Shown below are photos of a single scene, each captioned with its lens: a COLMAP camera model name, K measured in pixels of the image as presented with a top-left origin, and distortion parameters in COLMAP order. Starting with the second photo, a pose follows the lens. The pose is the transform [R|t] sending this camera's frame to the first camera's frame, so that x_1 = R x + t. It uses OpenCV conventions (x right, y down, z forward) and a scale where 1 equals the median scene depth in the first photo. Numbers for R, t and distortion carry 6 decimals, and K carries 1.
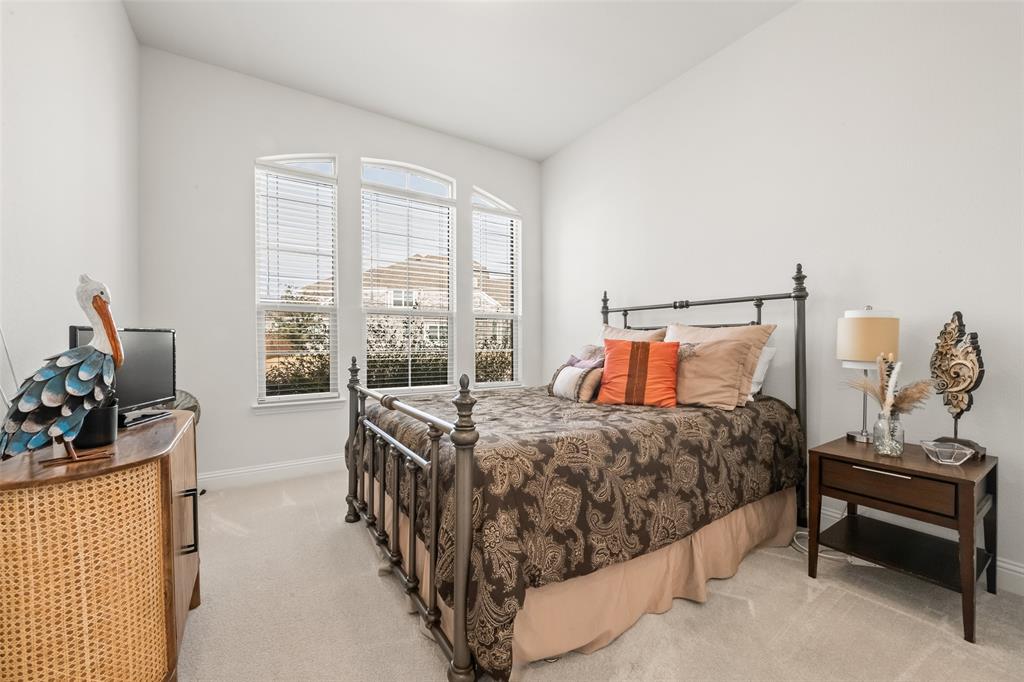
lens RADIAL K [[407.1, 0, 509.2], [0, 407.1, 348.2], [0, 0, 1]] dist [0.000611, -0.001951]
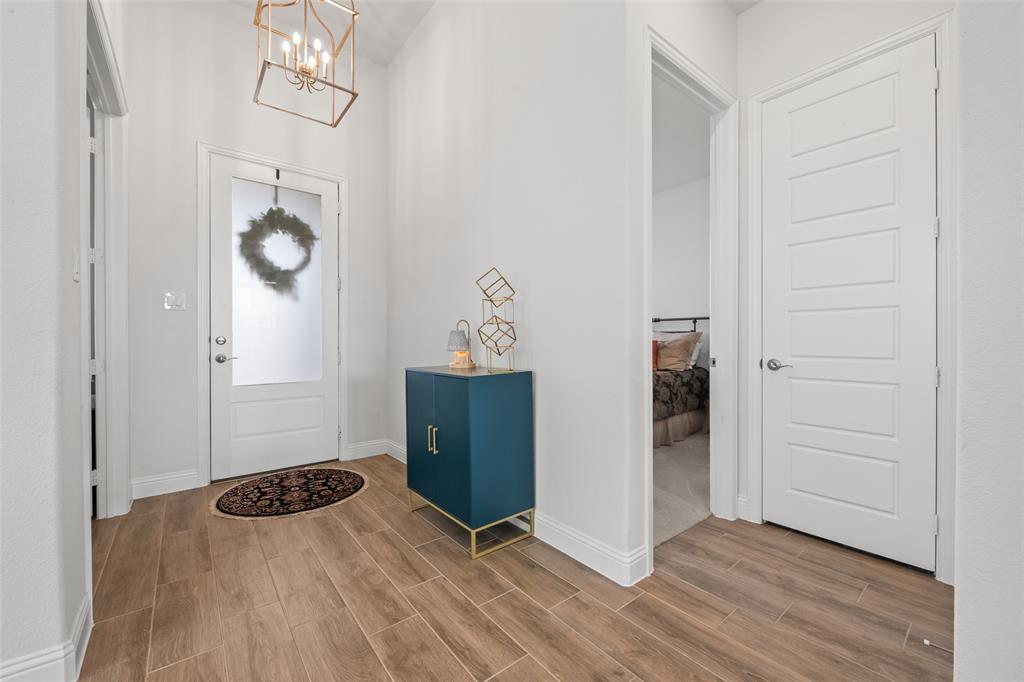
lens RADIAL K [[407.1, 0, 508.4], [0, 407.1, 343.0], [0, 0, 1]] dist [0.000611, -0.001951]
pose [[0.993764, 0.010578, 0.111005, -0.649988], [-0.009760, 0.999921, -0.007911, 0.026954], [-0.111080, 0.006778, 0.993788, -1.110985]]
